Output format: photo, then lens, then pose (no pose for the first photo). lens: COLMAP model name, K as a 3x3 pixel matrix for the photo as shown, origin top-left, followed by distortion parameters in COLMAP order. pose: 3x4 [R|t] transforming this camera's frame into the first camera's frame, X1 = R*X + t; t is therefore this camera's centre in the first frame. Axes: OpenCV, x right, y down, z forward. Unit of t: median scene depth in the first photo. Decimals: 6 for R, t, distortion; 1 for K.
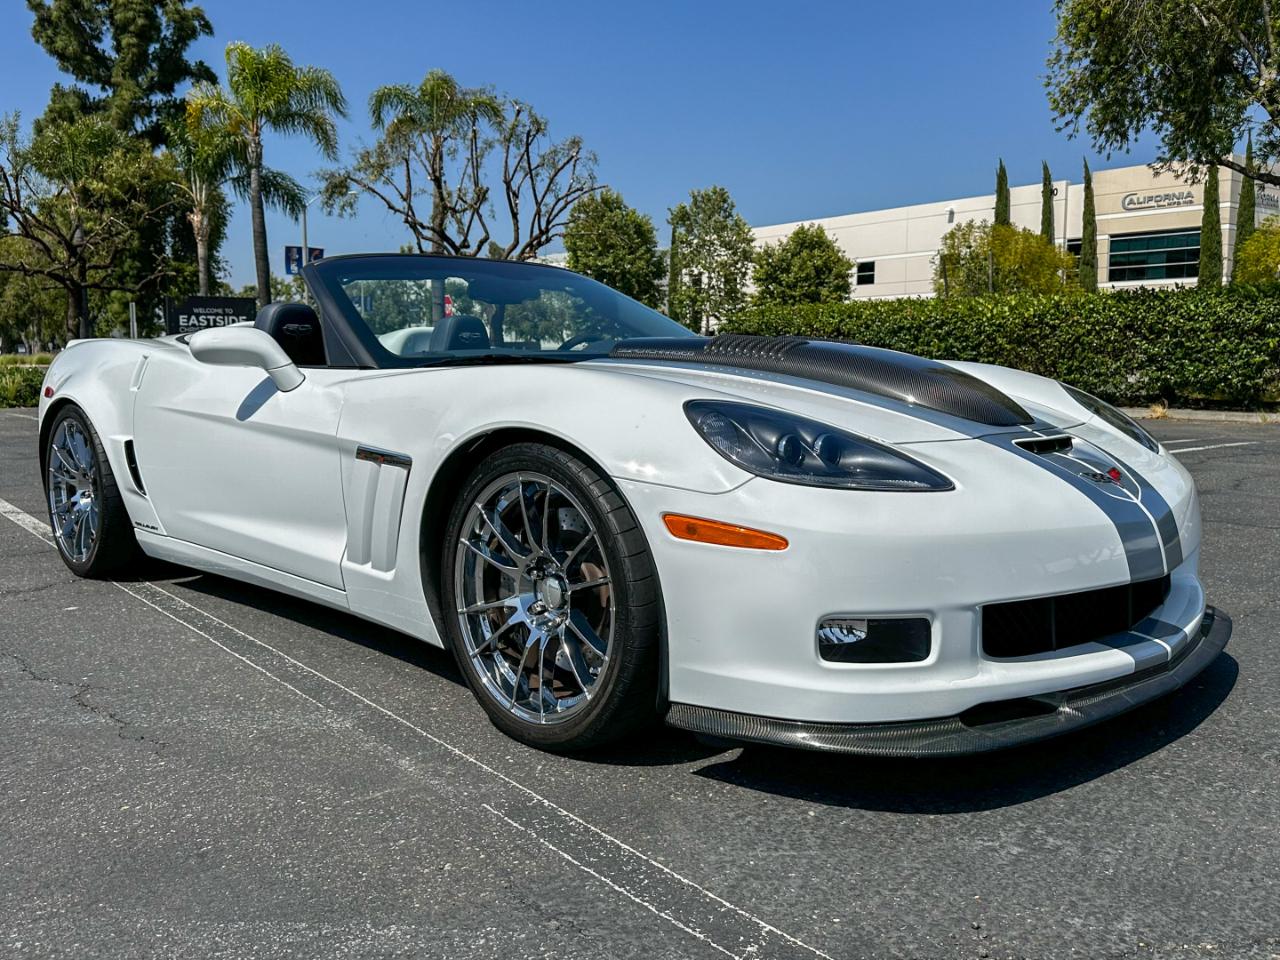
lens RADIAL K [[1089.8, 0, 639.9], [0, 1089.8, 475.9], [0, 0, 1]] dist [0.021846, -0.022875]
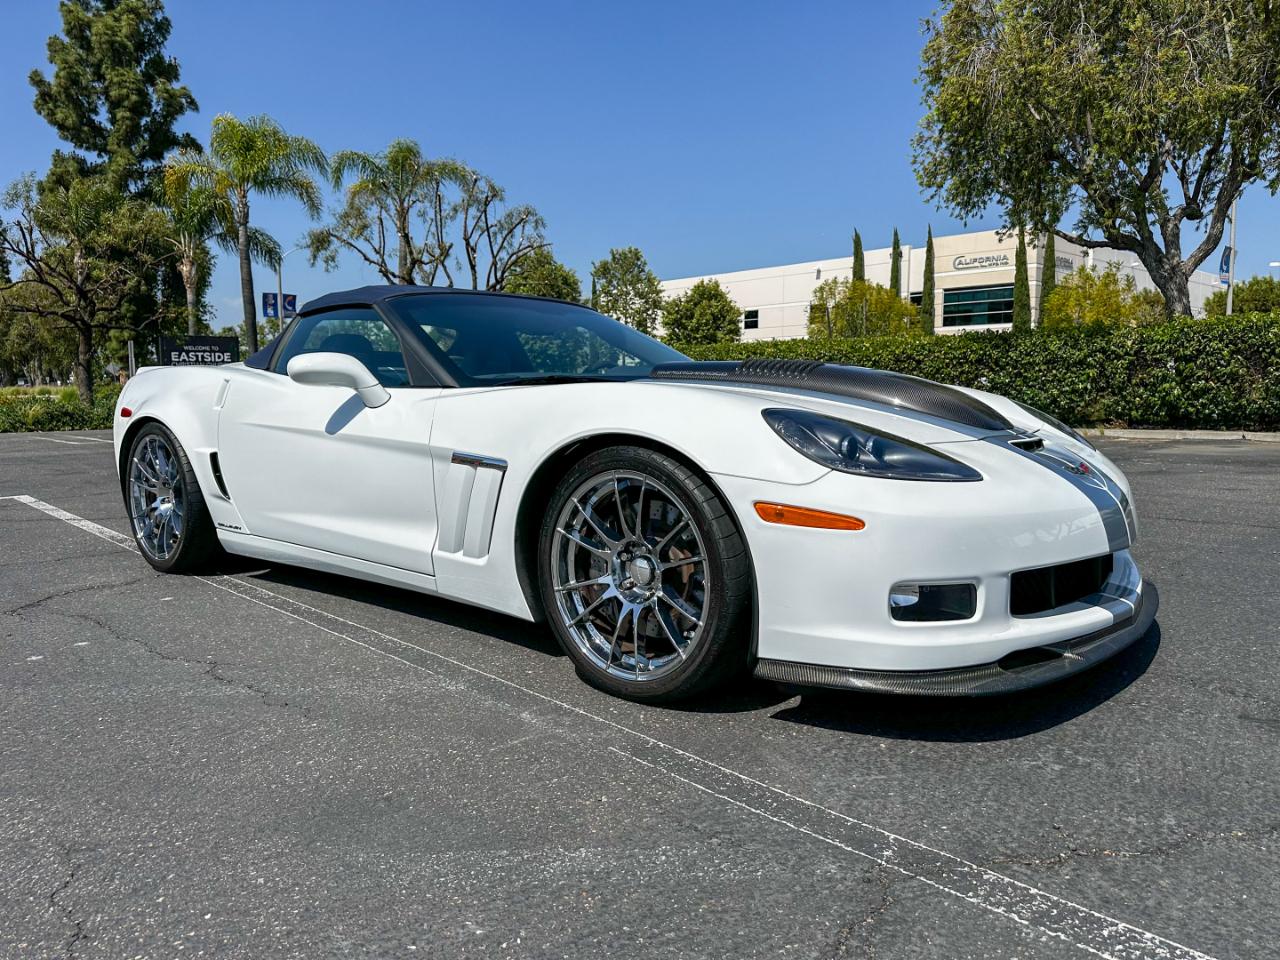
lens RADIAL K [[900.8, 0, 644.4], [0, 900.8, 485.1], [0, 0, 1]] dist [0.033531, -0.039596]
pose [[0.996037, -0.011871, 0.088144, -0.143768], [0.011989, 0.999928, -0.000800, 0.011715], [-0.088128, 0.001853, 0.996107, 0.010993]]
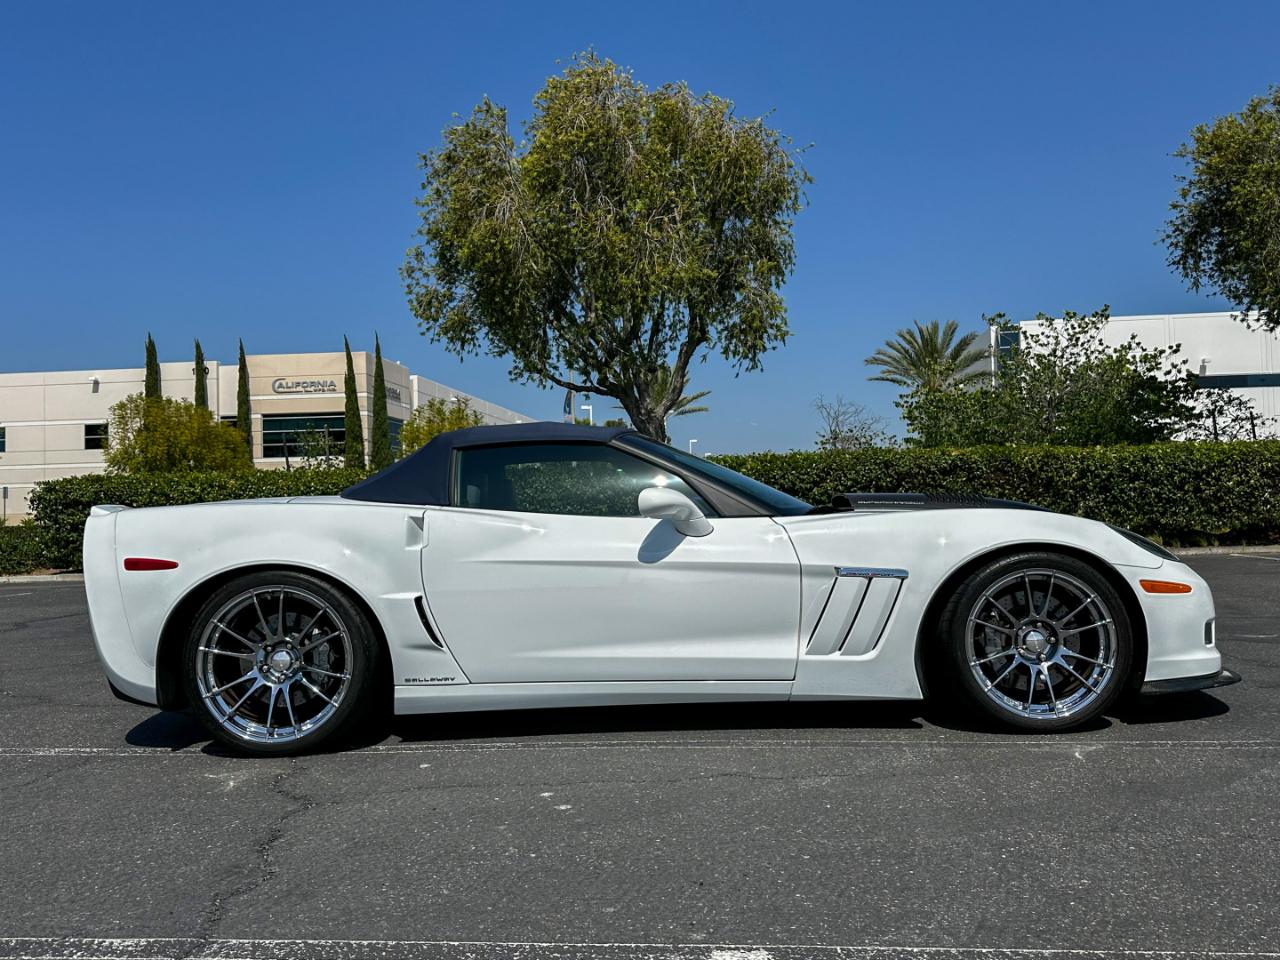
lens RADIAL K [[1078.1, 0, 638.7], [0, 1078.1, 485.2], [0, 0, 1]] dist [0.092697, -0.138761]
pose [[0.712841, 0.006137, 0.701299, -1.507673], [0.098356, 0.989204, -0.108631, -0.007874], [-0.694395, 0.146414, 0.704541, 0.171056]]
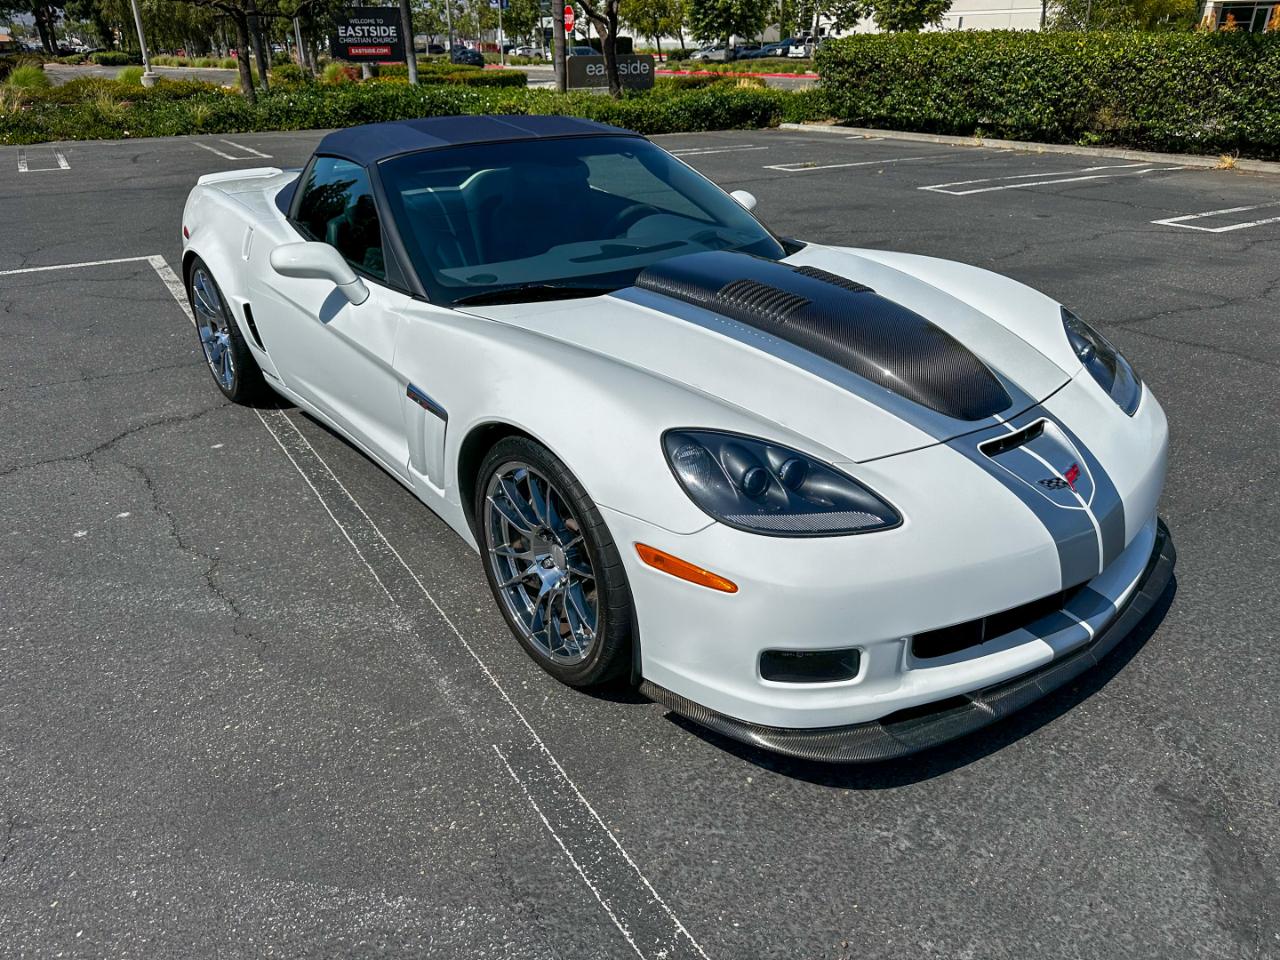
lens RADIAL K [[900.8, 0, 644.4], [0, 900.8, 485.1], [0, 0, 1]] dist [0.033531, -0.039596]
pose [[0.993991, 0.045930, -0.099361, 0.092826], [-0.010317, 0.942983, 0.332682, -0.257181], [0.108975, -0.329658, 0.937790, 0.099693]]
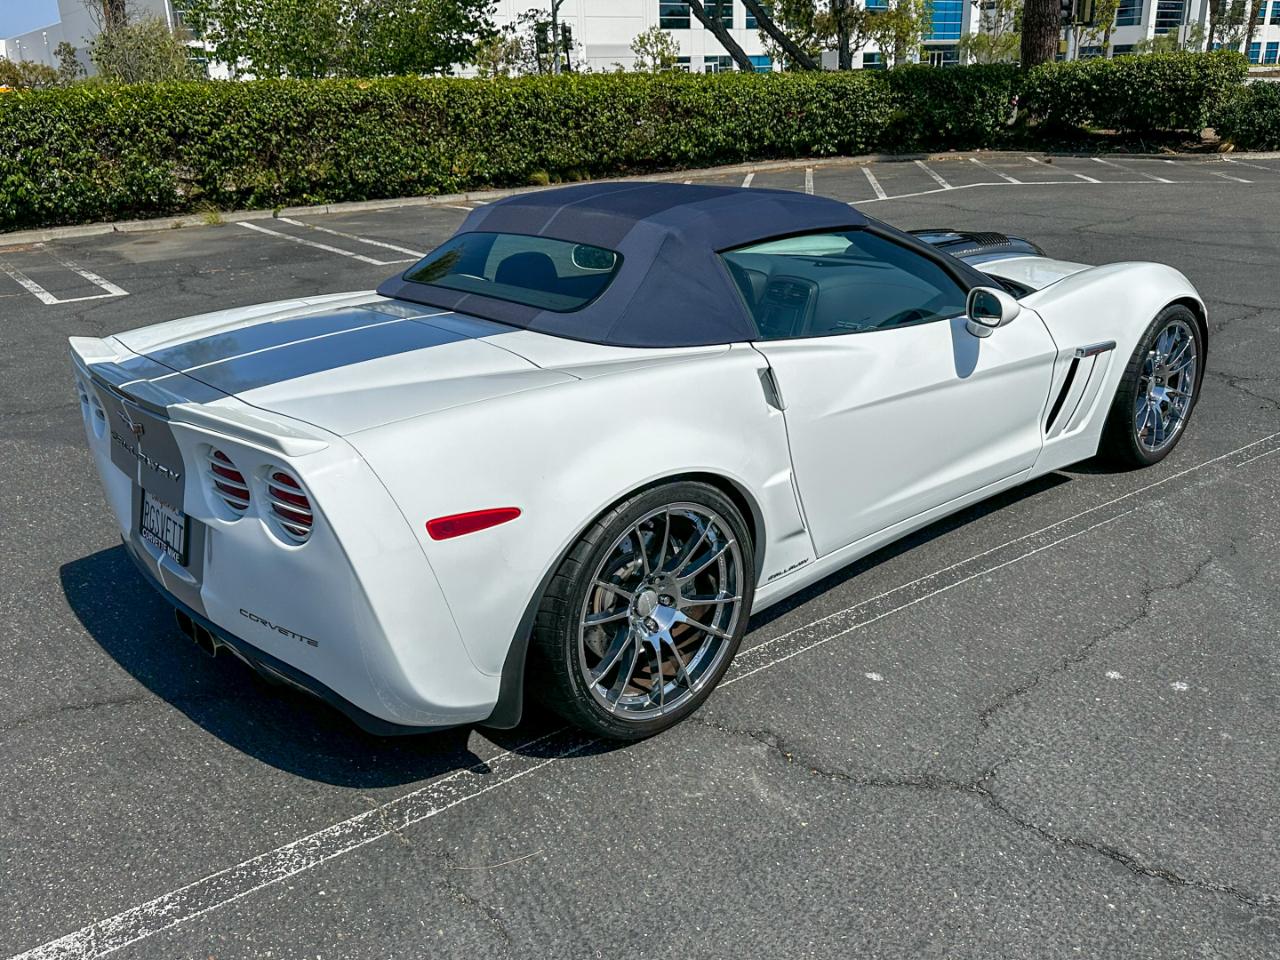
lens RADIAL K [[1074.2, 0, 633.2], [0, 1074.2, 480.5], [0, 0, 1]] dist [0.111505, -0.176255]
pose [[0.057126, -0.340813, 0.938394, -1.730651], [0.143826, 0.932933, 0.330075, -0.431291], [-0.987953, 0.116109, 0.102313, 1.503494]]
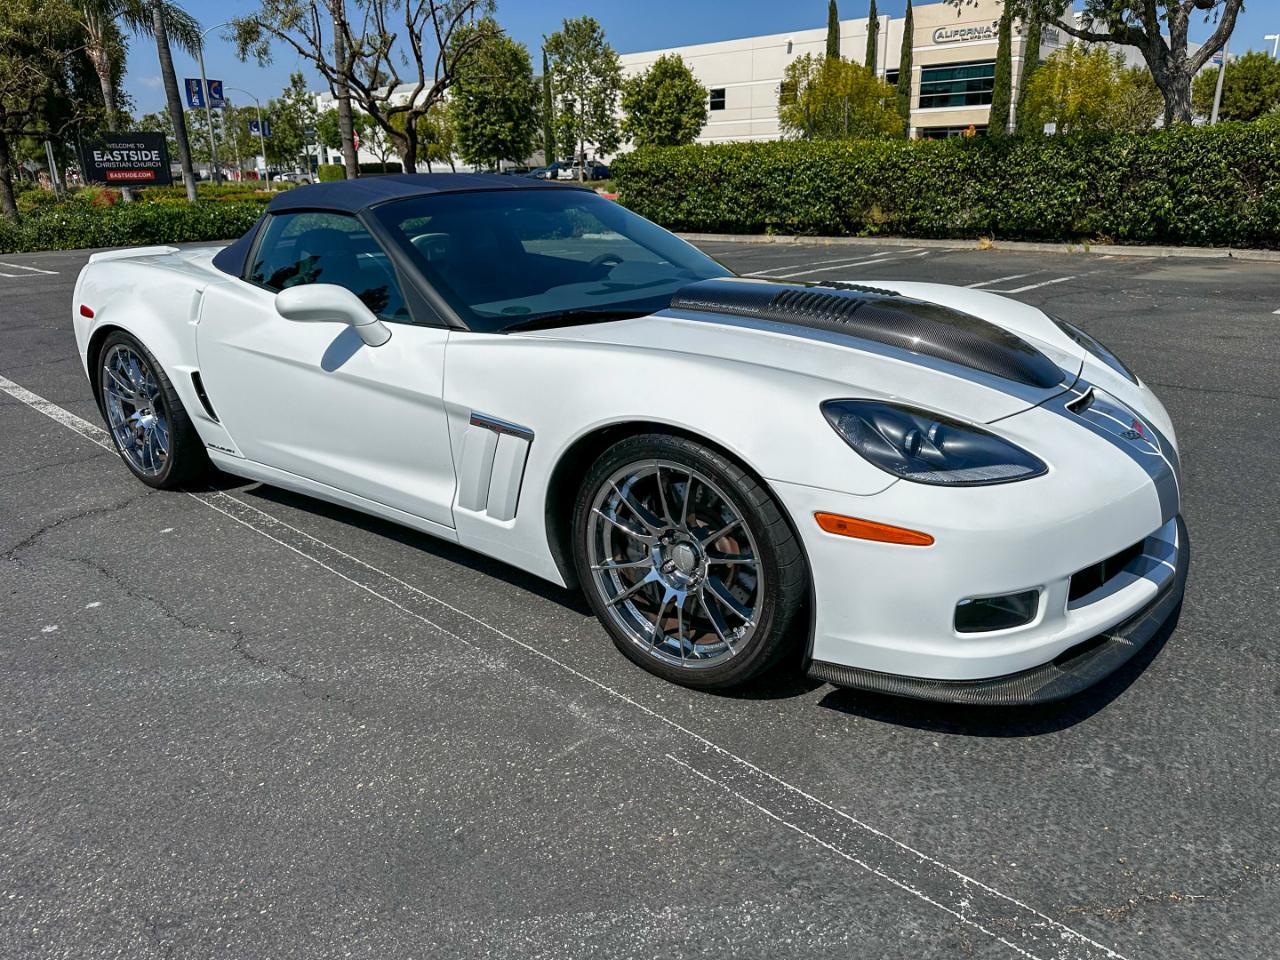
lens RADIAL K [[903.2, 0, 640.4], [0, 903.2, 481.5], [0, 0, 1]] dist [0.019054, -0.019695]
pose [[0.991588, -0.054495, 0.117402, -0.207338], [0.027872, 0.975669, 0.217468, -0.158680], [-0.126397, -0.212366, 0.968981, 0.081162]]
